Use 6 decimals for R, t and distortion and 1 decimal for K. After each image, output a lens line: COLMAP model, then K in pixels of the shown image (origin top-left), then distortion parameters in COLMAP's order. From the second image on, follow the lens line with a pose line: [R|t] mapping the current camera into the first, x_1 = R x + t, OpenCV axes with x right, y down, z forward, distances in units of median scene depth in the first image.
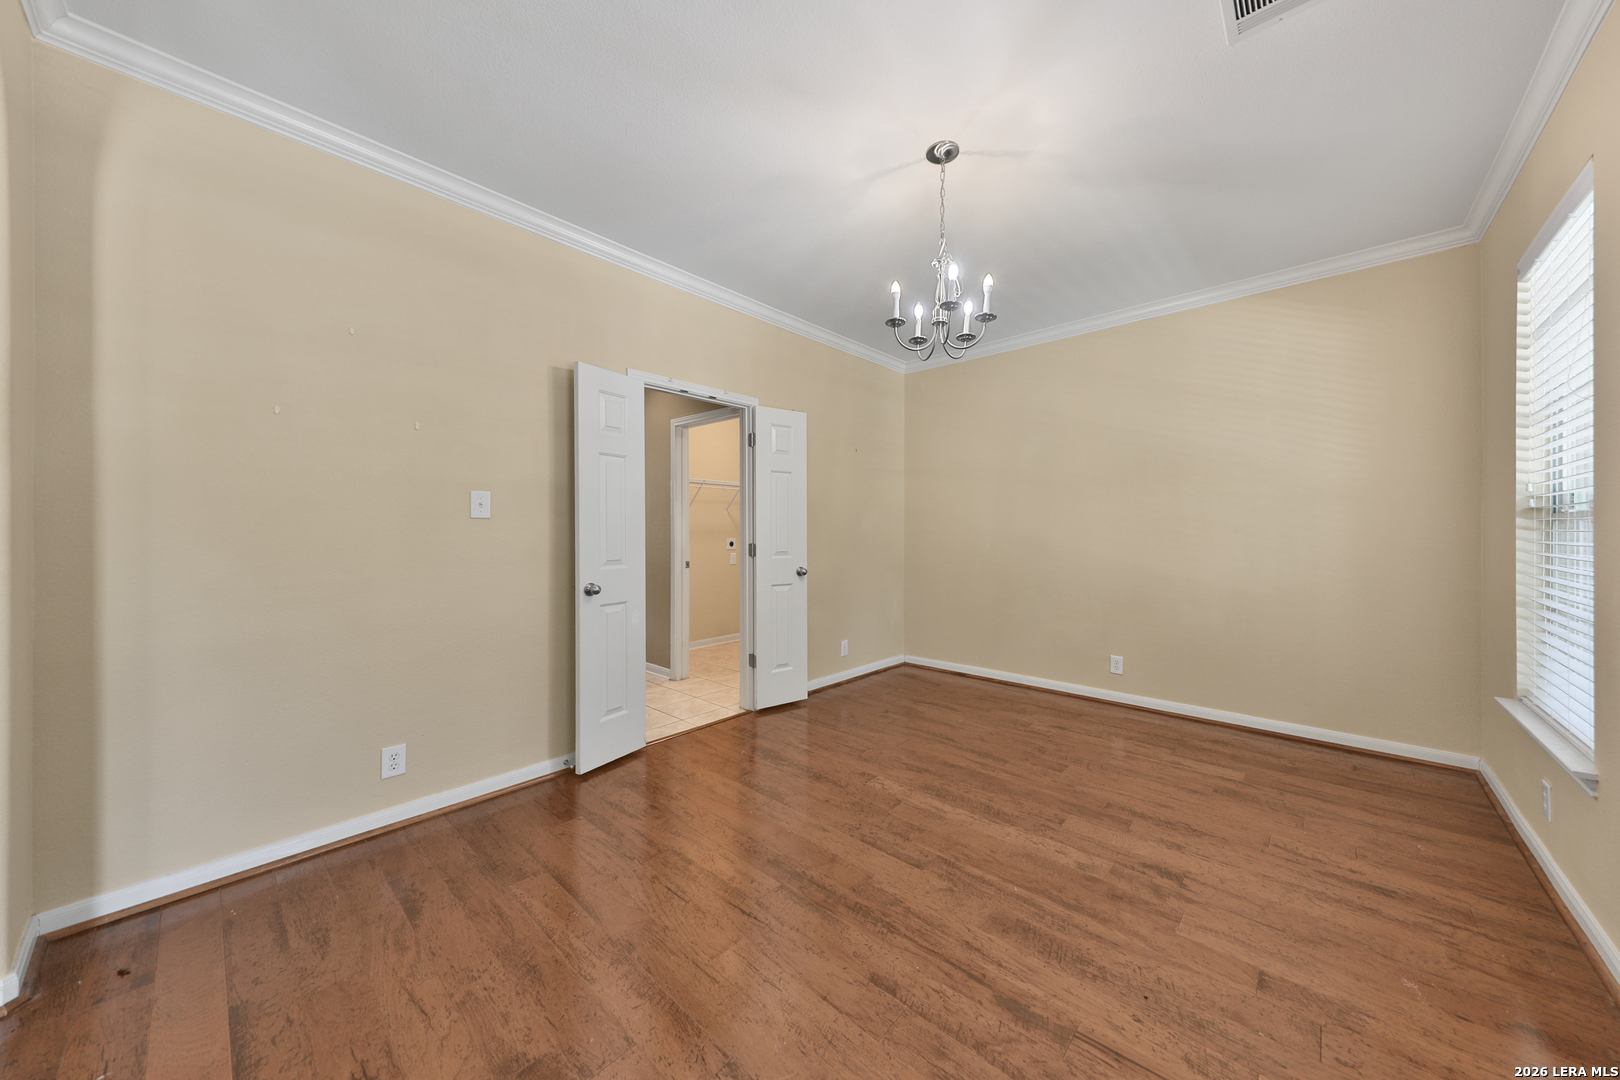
lens RADIAL K [[548.7, 0, 829.5], [0, 548.7, 534.1], [0, 0, 1]] dist [0.001810, -0.000089]
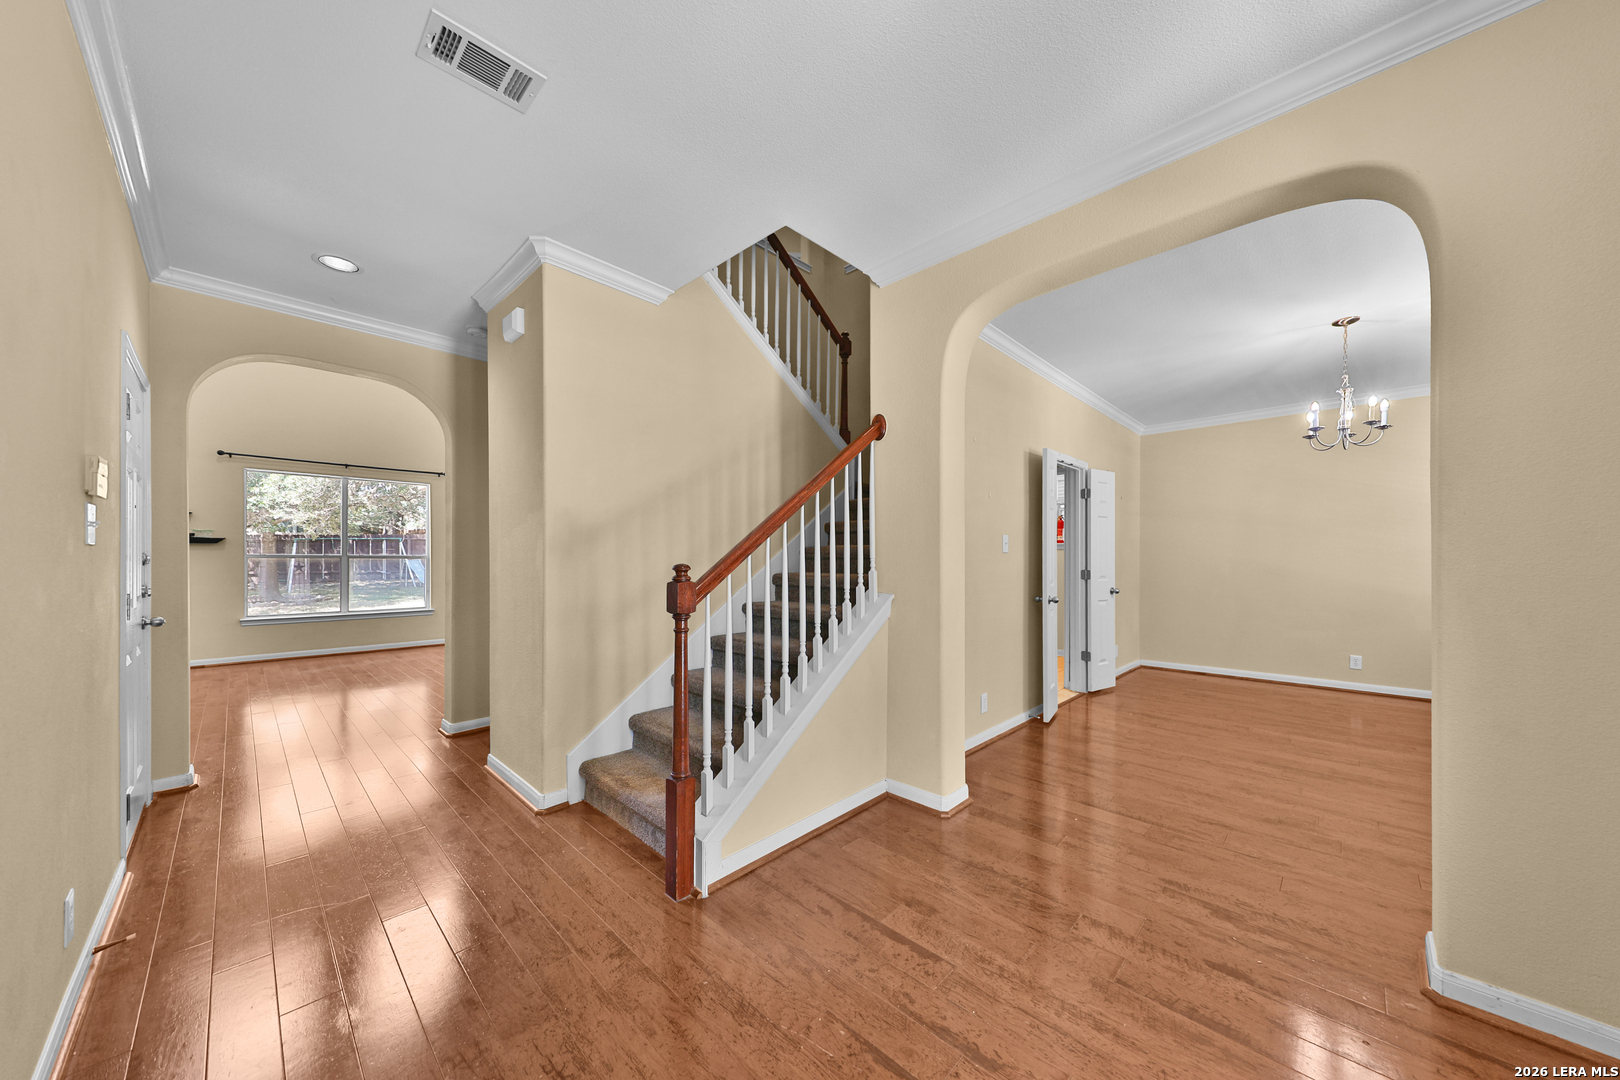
lens RADIAL K [[548.2, 0, 823.3], [0, 548.2, 559.3], [0, 0, 1]] dist [0.005634, -0.000127]
pose [[0.999131, -0.003939, -0.041506, -0.873292], [0.003593, 0.999958, -0.008400, 0.001413], [0.041537, 0.008243, 0.999103, -0.458625]]
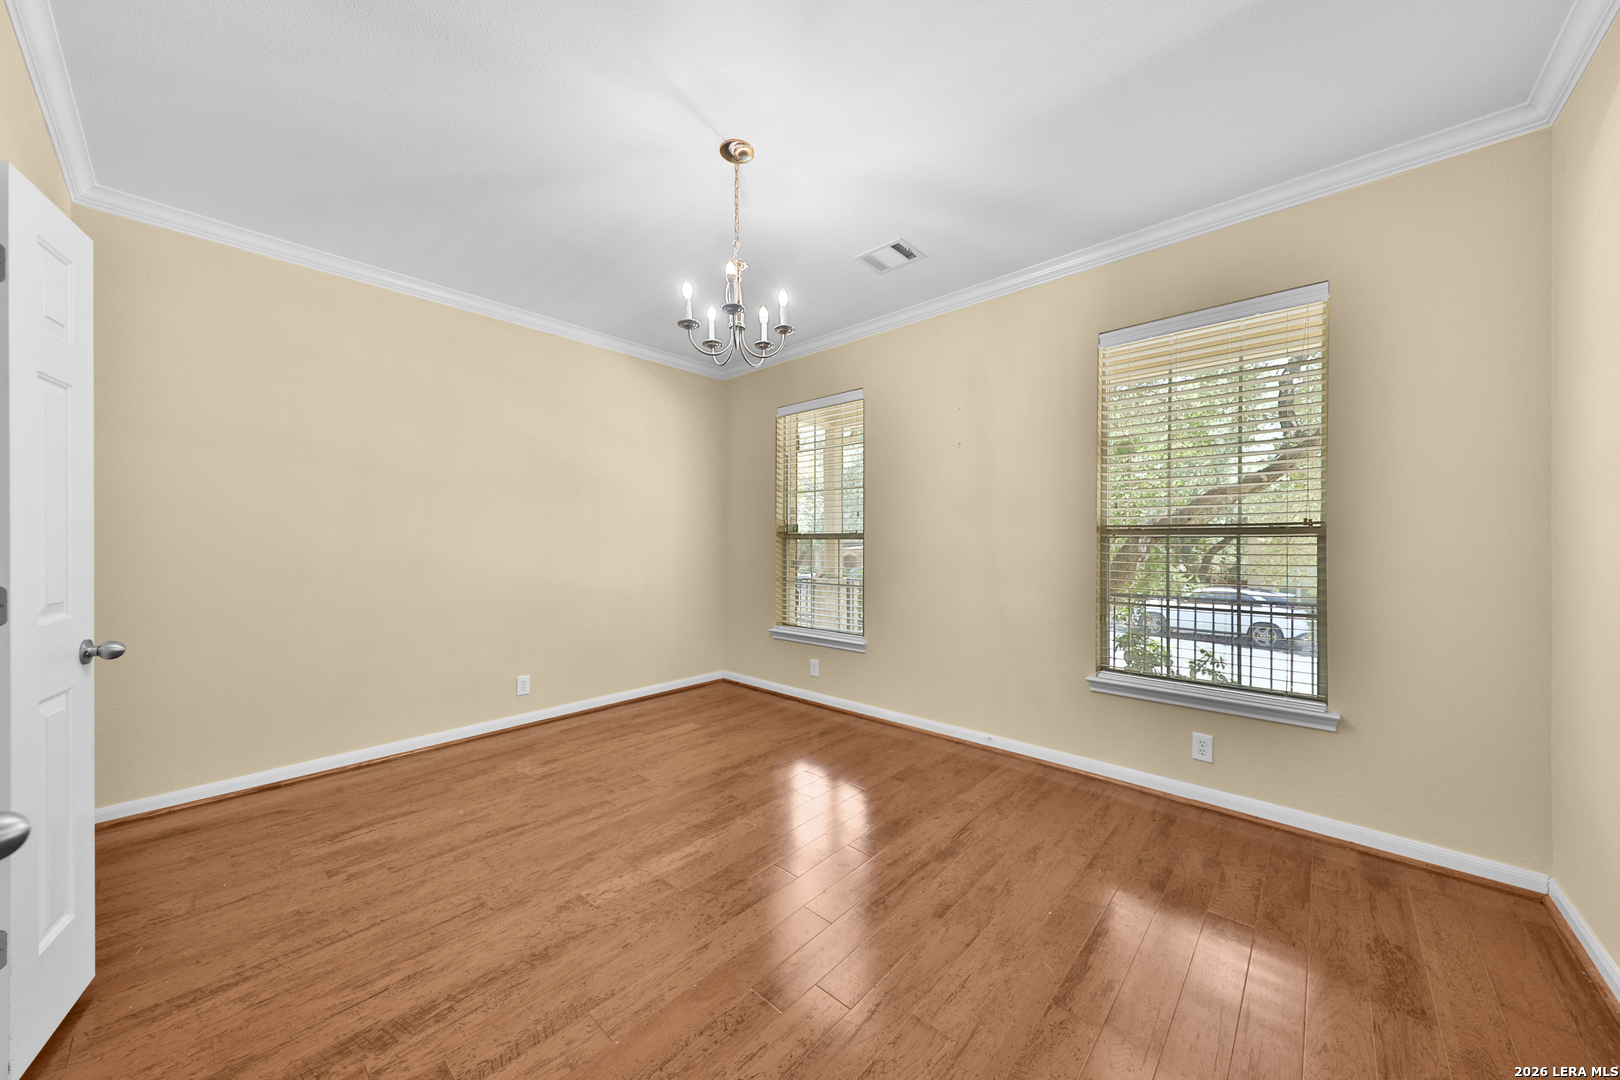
lens RADIAL K [[554.6, 0, 836.1], [0, 554.6, 538.8], [0, 0, 1]] dist [0.001147, -0.000109]
pose [[-0.001305, 0.000619, 0.999999, -0.551640], [0.011119, 0.999938, -0.000605, -0.007902], [-0.999937, 0.011118, -0.001312, 0.592413]]
